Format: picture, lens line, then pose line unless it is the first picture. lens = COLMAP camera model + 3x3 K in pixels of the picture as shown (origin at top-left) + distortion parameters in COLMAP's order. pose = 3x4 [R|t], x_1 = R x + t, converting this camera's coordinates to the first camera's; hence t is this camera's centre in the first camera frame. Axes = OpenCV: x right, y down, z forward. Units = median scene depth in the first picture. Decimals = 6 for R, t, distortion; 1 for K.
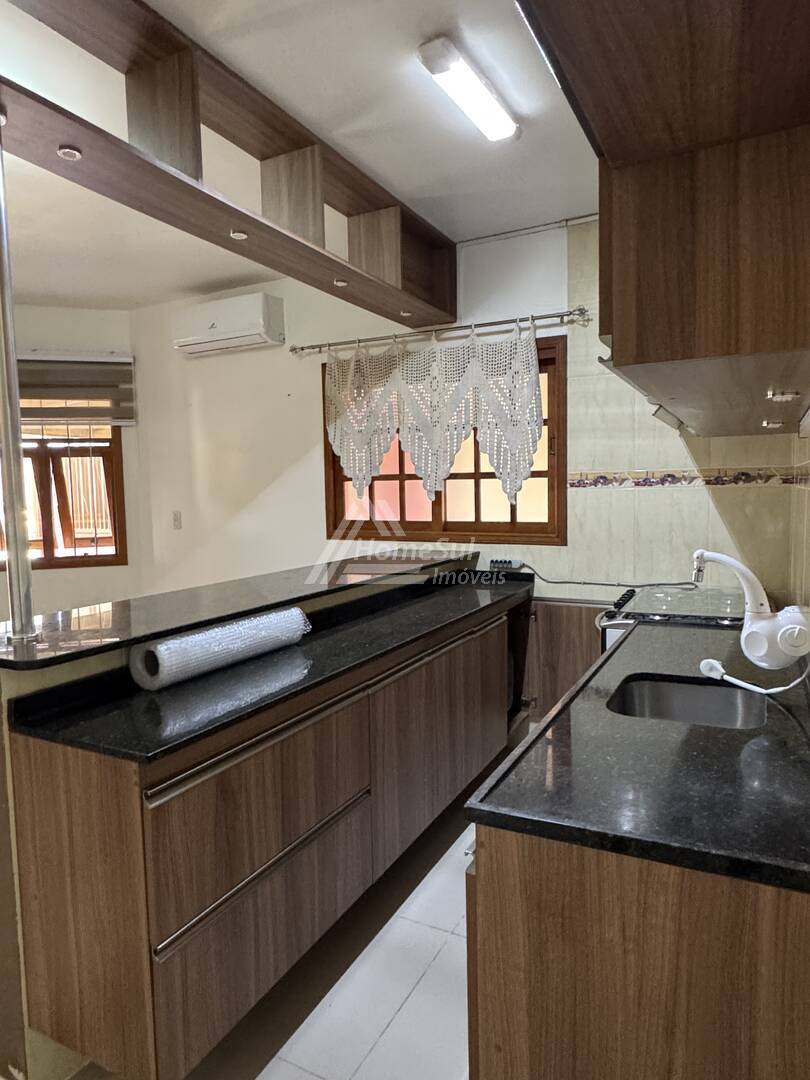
lens RADIAL K [[684.9, 0, 409.1], [0, 684.9, 541.9], [0, 0, 1]] dist [0.003606, 0.002041]
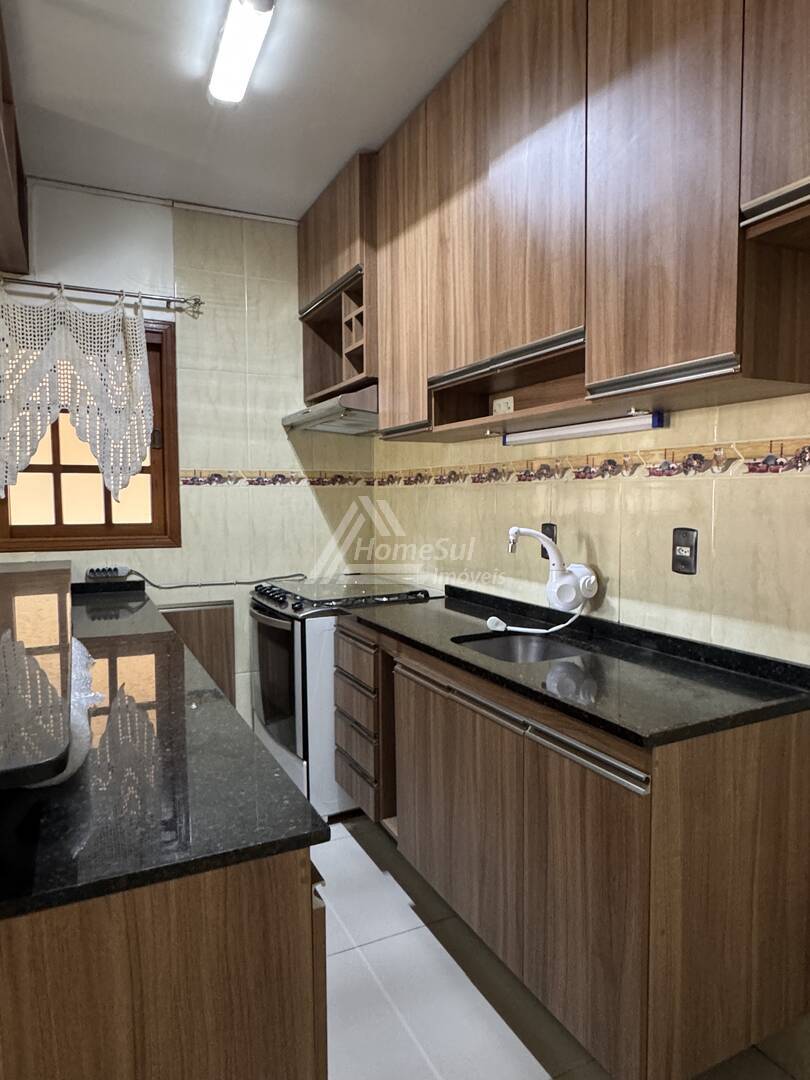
lens RADIAL K [[684.9, 0, 406.6], [0, 684.9, 538.2], [0, 0, 1]] dist [0.003606, 0.002041]
pose [[0.600523, -0.034405, 0.798867, -0.342526], [0.055664, 0.998449, 0.001157, 0.009648], [-0.797667, 0.043774, 0.601507, 0.196451]]
